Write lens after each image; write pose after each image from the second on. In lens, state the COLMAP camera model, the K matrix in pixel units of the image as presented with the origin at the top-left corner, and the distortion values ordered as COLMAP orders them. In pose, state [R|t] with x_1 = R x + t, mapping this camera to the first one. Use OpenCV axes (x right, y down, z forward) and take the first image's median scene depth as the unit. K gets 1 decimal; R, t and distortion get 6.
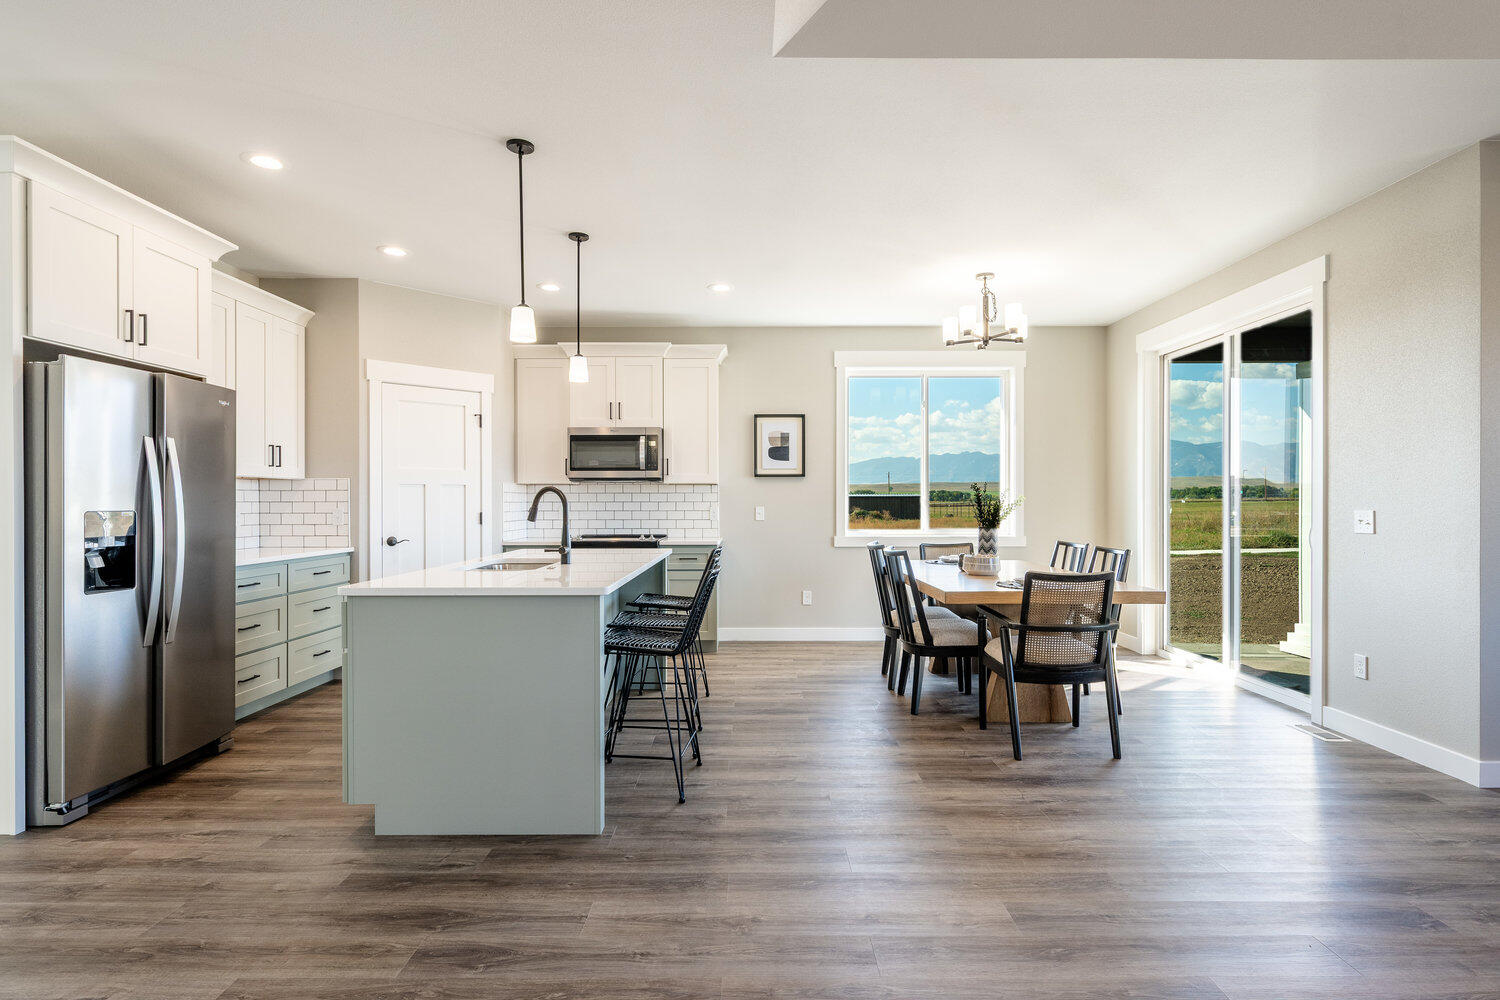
lens RADIAL K [[740.7, 0, 750.0], [0, 740.7, 500.0], [0, 0, 1]] dist [-0.003247, -0.000373]
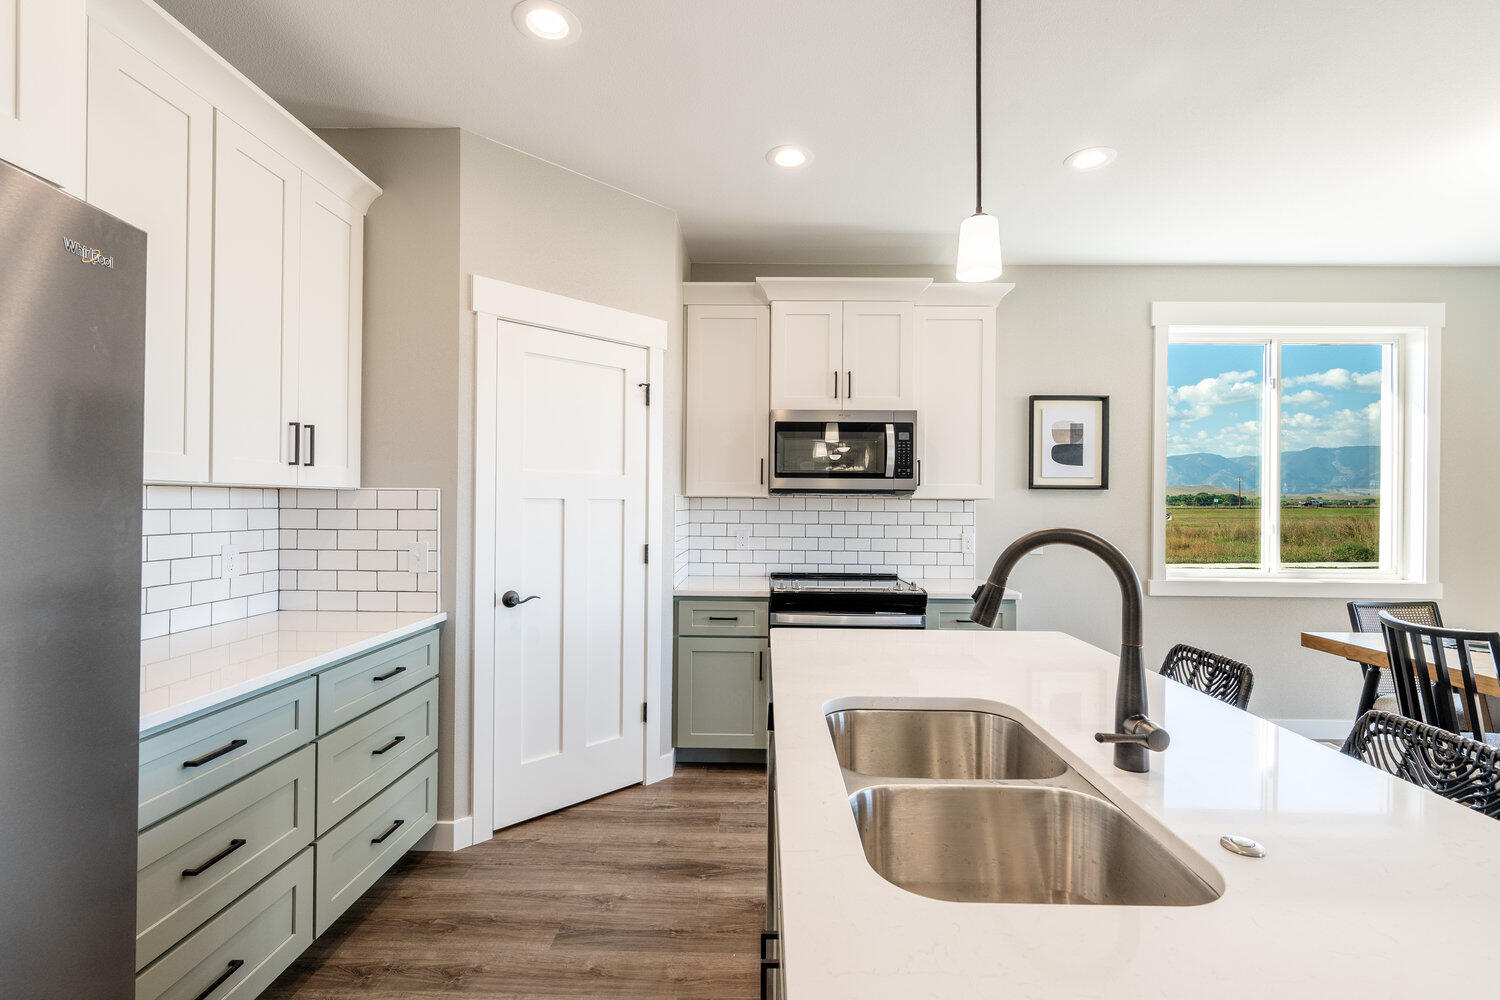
lens RADIAL K [[660.1, 0, 750.0], [0, 660.1, 500.0], [0, 0, 1]] dist [-0.001149, -0.000306]
pose [[0.999797, 0.010541, -0.017176, -0.254072], [-0.010598, 0.999939, -0.003266, -0.018026], [0.017140, 0.003447, 0.999847, 0.430802]]
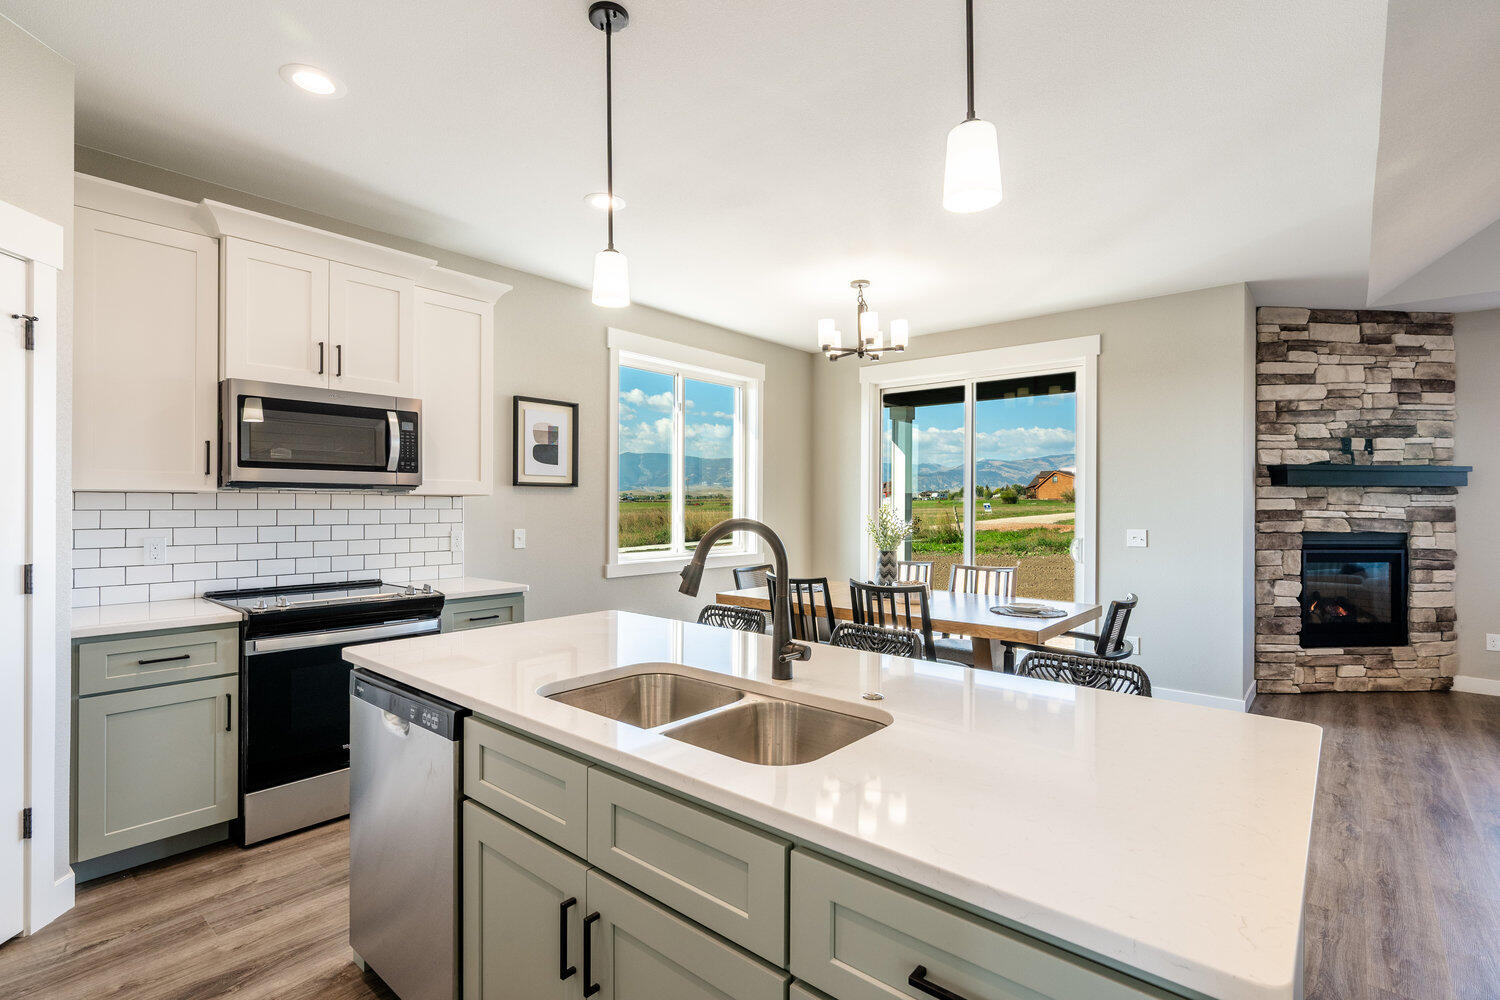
lens RADIAL K [[702.1, 0, 750.0], [0, 702.1, 500.0], [0, 0, 1]] dist [0.000021, -0.000091]
pose [[0.649608, 0.008418, 0.760222, -0.376239], [-0.007623, 0.999961, -0.004559, -0.017905], [-0.760231, -0.002834, 0.649647, 0.437019]]
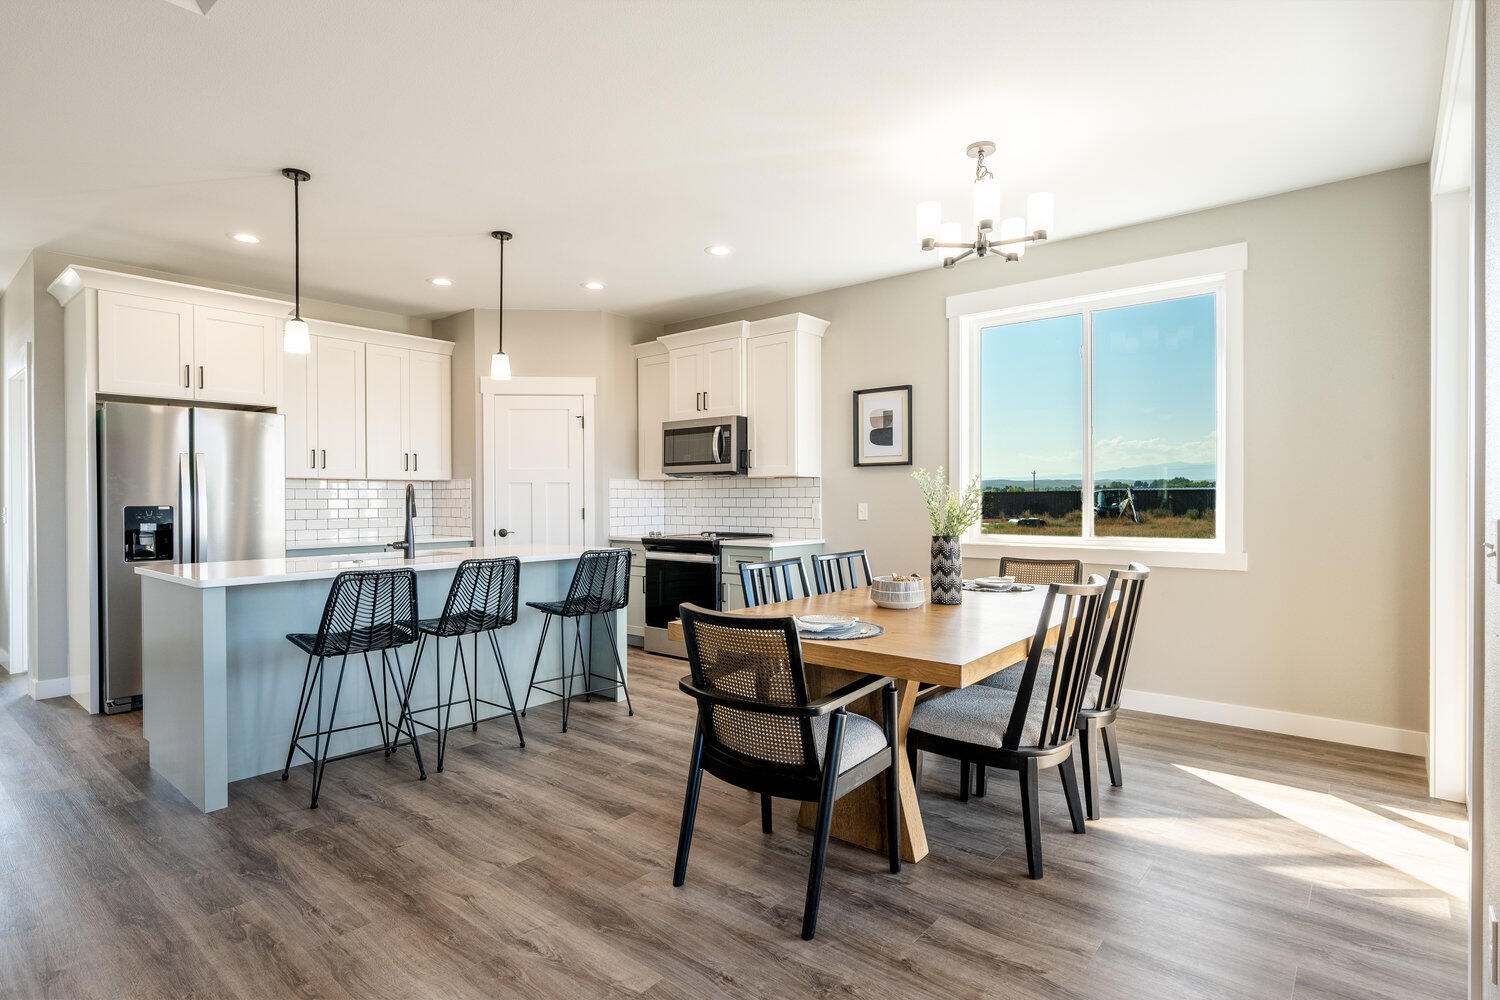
lens RADIAL K [[758.4, 0, 750.0], [0, 758.4, 500.0], [0, 0, 1]] dist [0.002860, 0.000451]
pose [[0.767506, 0.000161, -0.641041, 0.490238], [0.004358, 0.999976, 0.005468, 0.000368], [0.641027, -0.006991, 0.767487, 0.299190]]
